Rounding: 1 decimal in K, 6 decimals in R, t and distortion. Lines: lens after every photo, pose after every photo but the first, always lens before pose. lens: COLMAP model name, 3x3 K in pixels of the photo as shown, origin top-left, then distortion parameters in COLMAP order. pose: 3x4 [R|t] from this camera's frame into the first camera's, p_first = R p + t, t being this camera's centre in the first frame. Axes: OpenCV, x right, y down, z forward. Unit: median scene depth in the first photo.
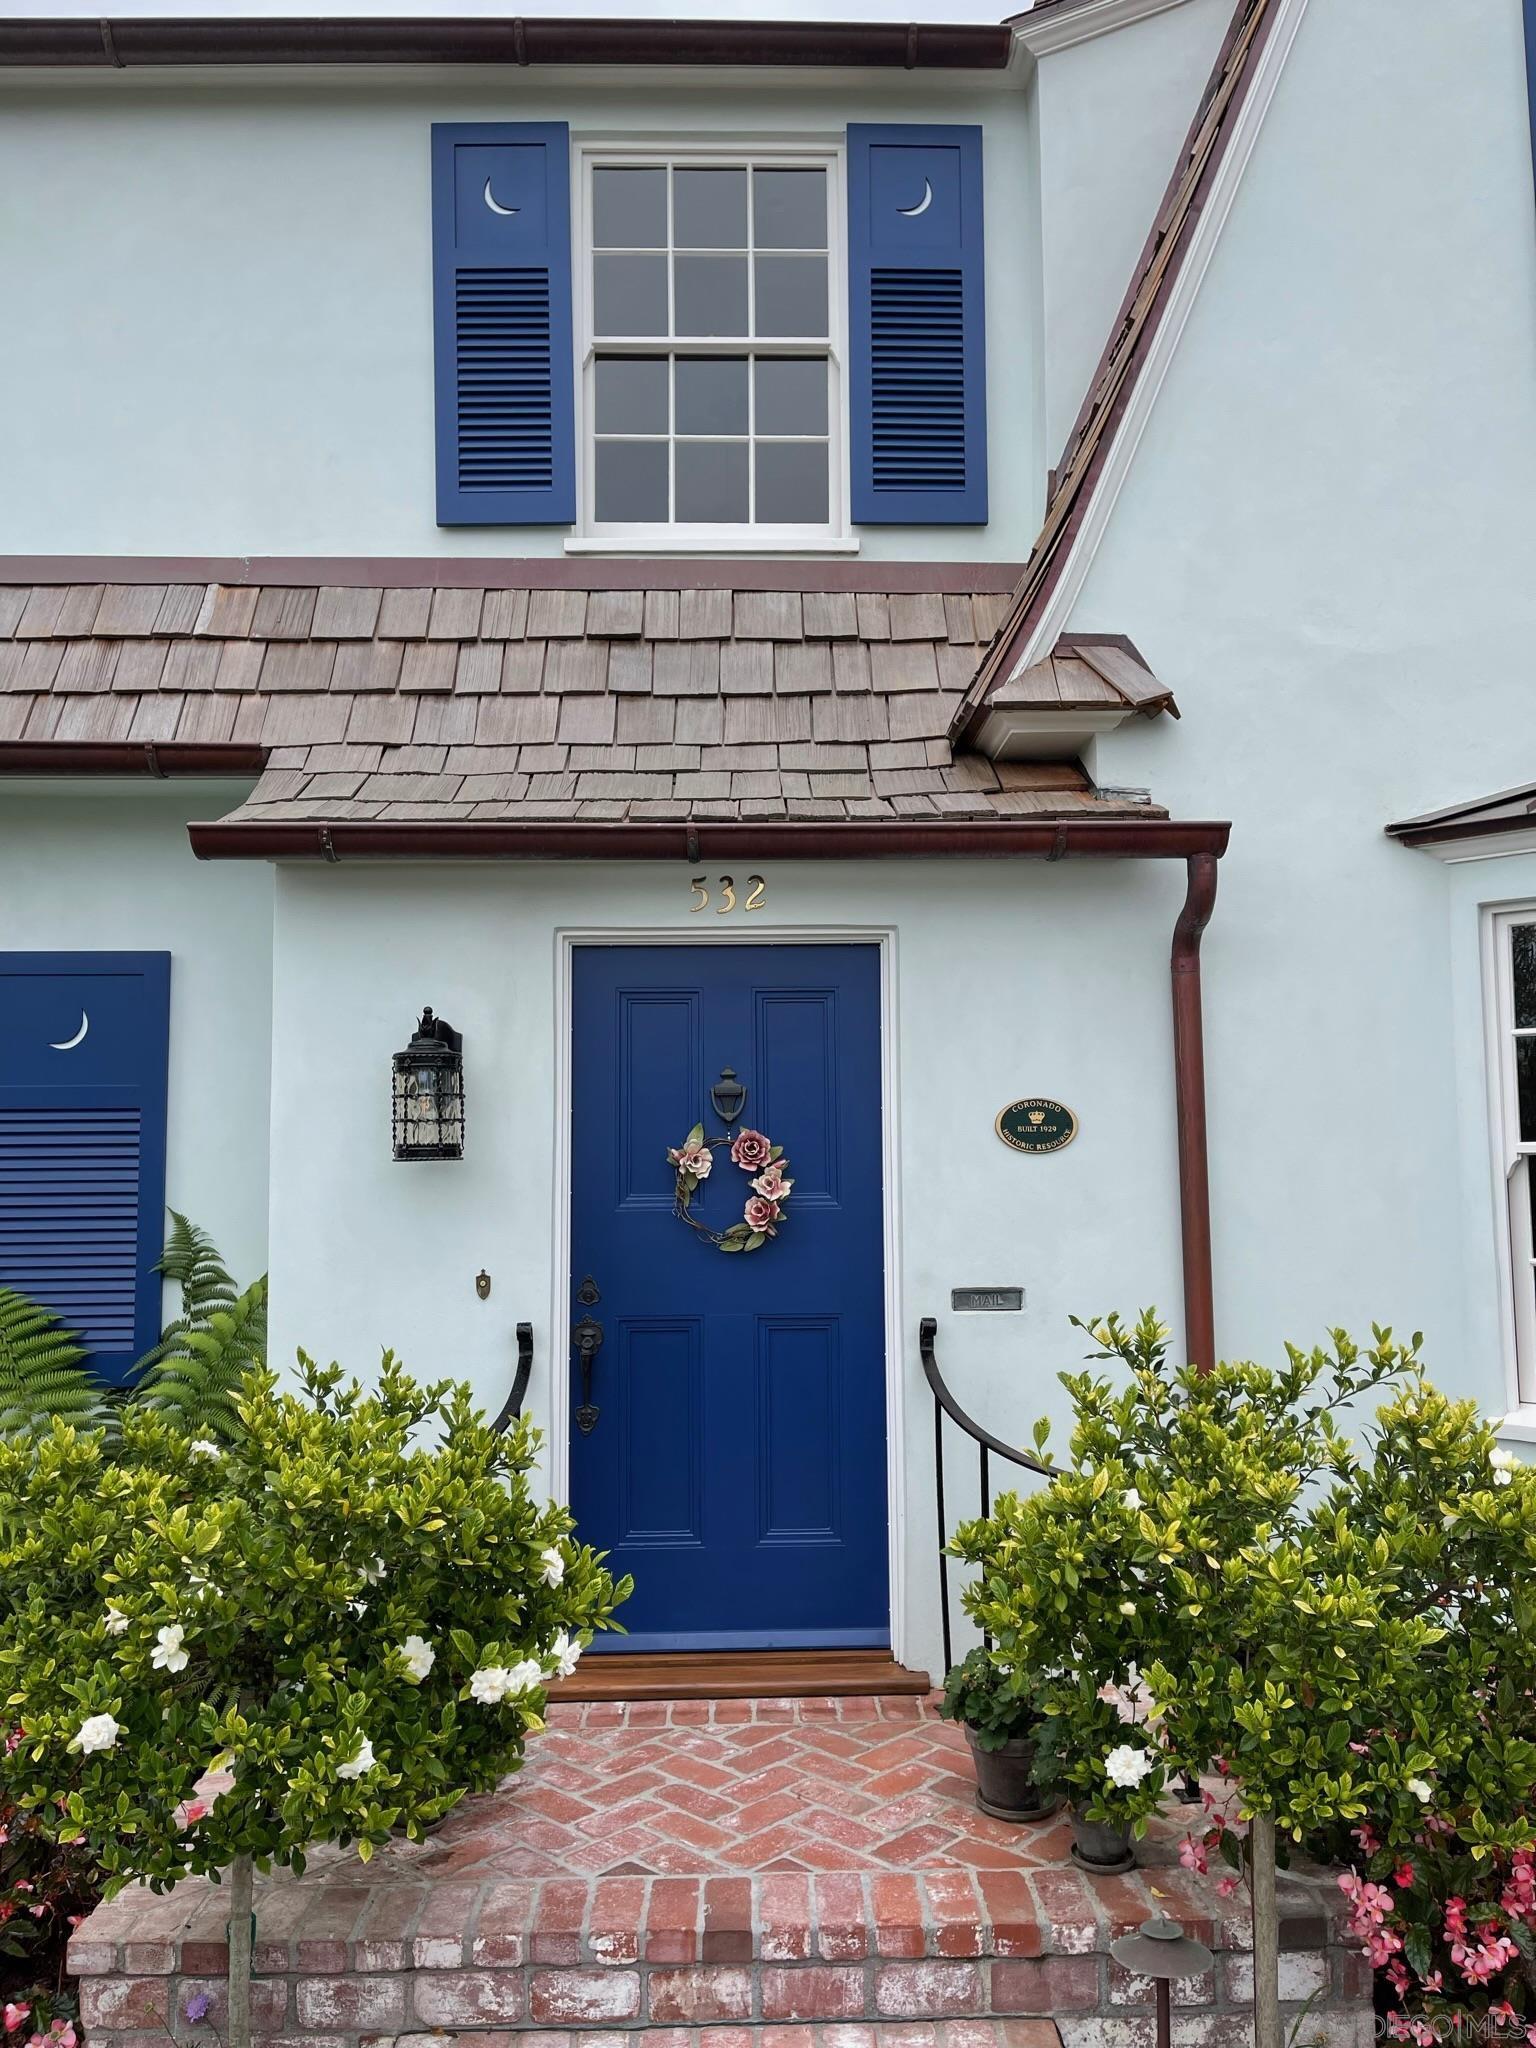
lens RADIAL K [[1584.4, 0, 776.7], [0, 1584.4, 1022.5], [0, 0, 1]] dist [0.054080, -0.035504]
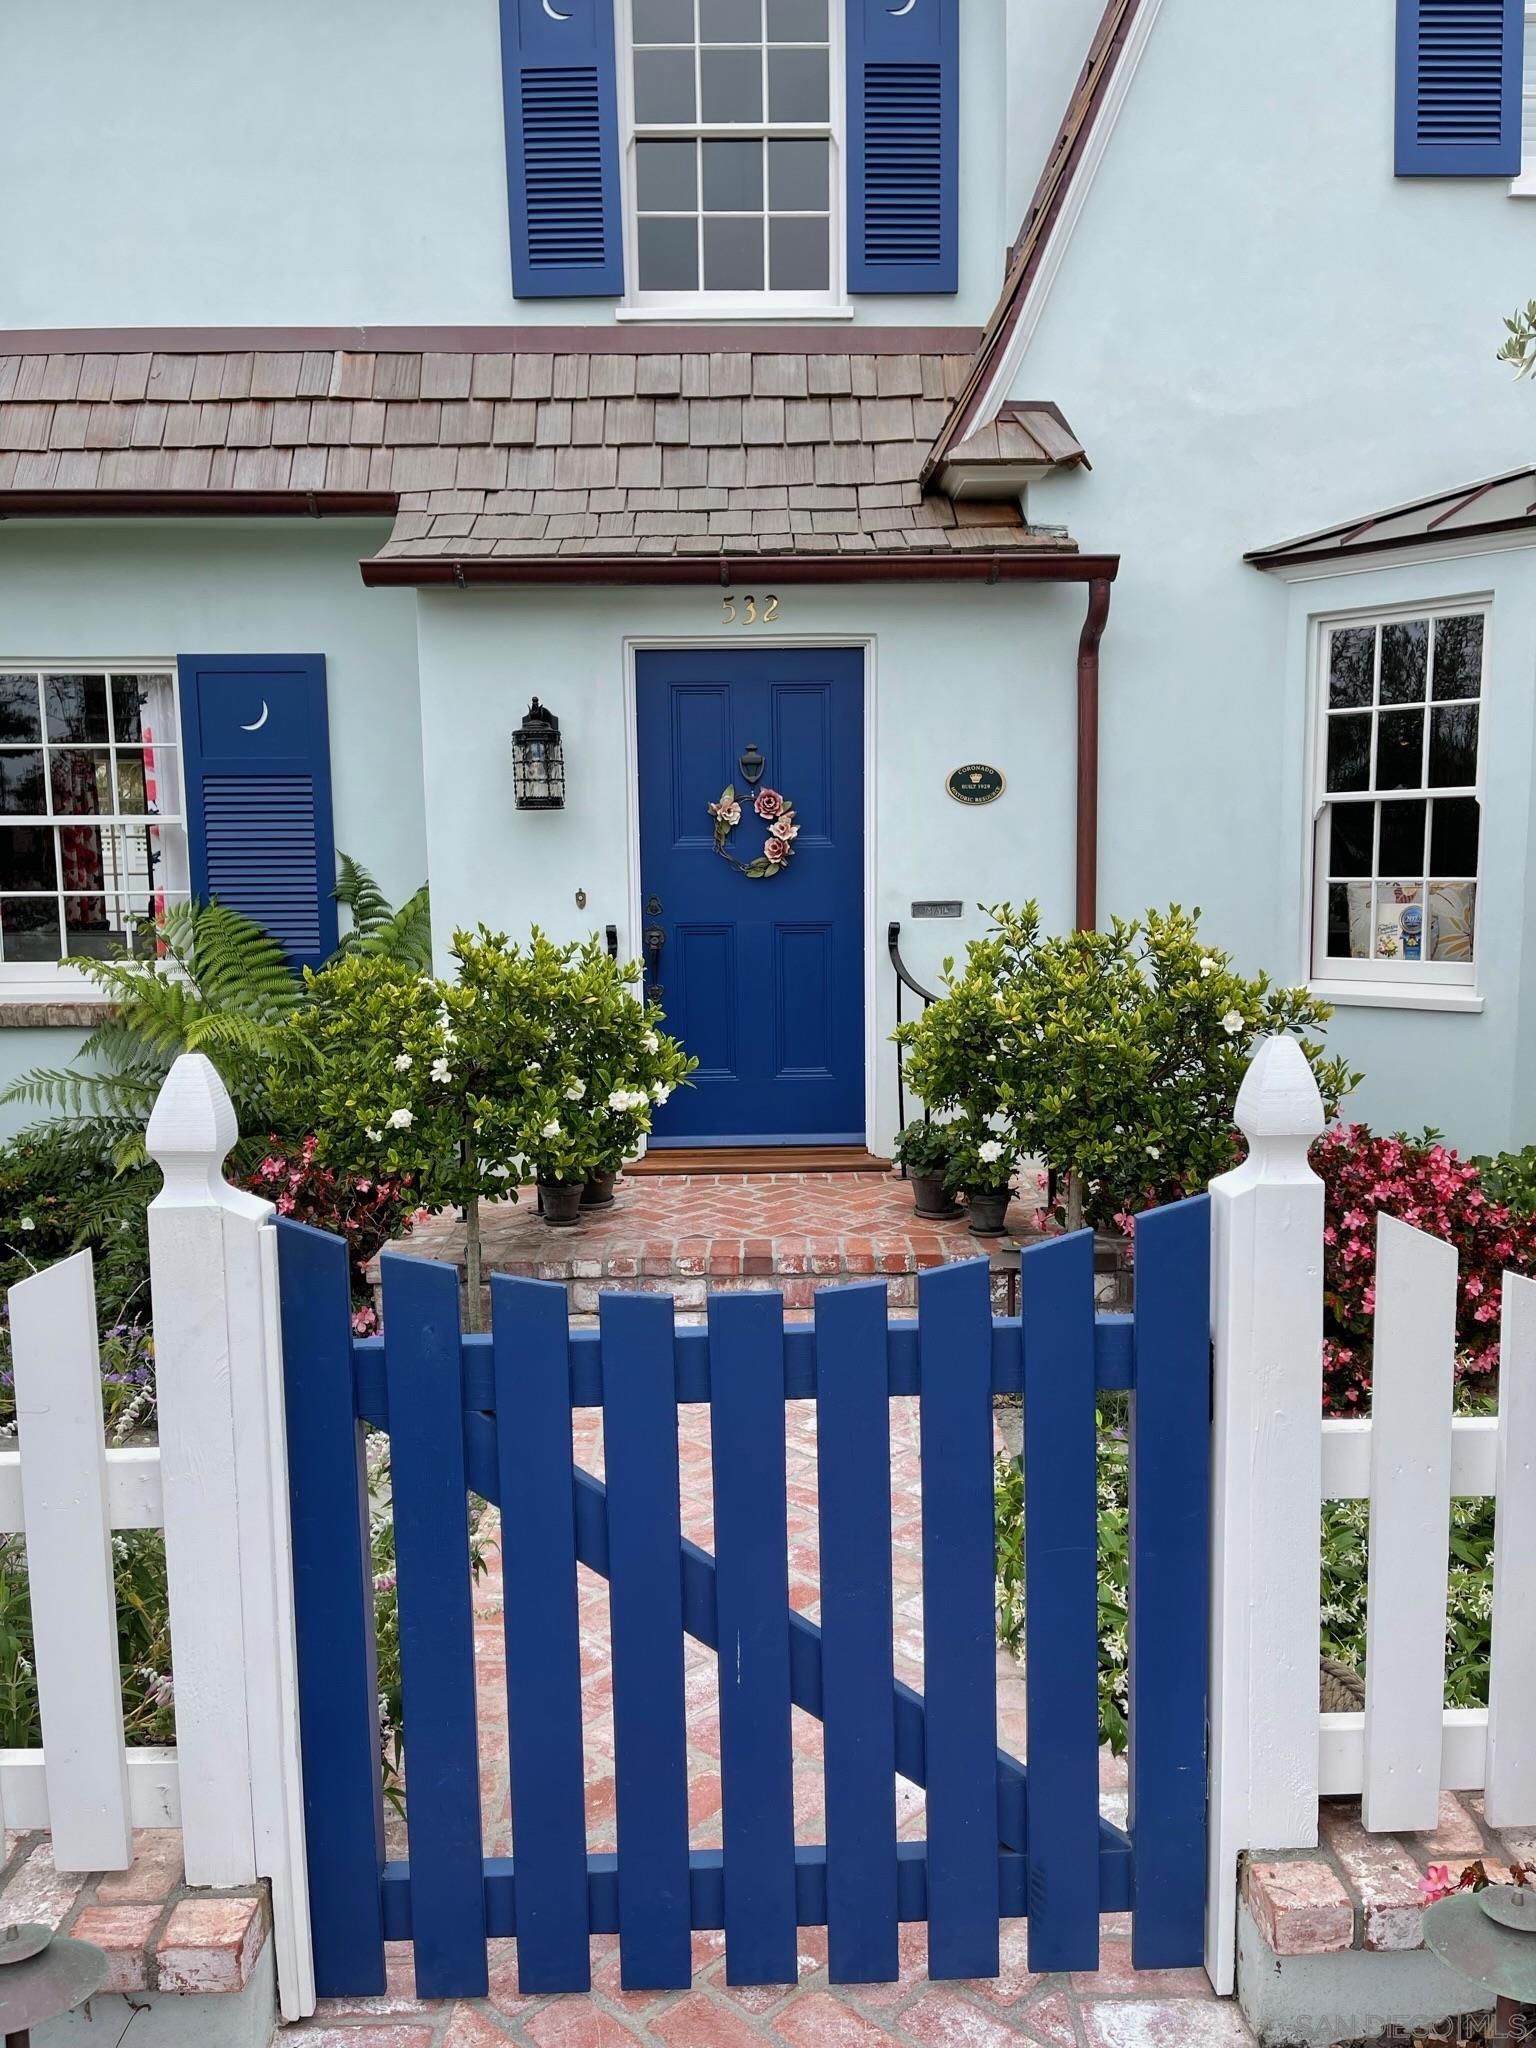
lens RADIAL K [[1584.4, 0, 781.0], [0, 1584.4, 1043.3], [0, 0, 1]] dist [0.054080, -0.035504]
pose [[0.999964, -0.002139, -0.008221, 0.005333], [0.003769, 0.979035, 0.203656, 0.003859], [0.007612, -0.203680, 0.979008, -0.395706]]
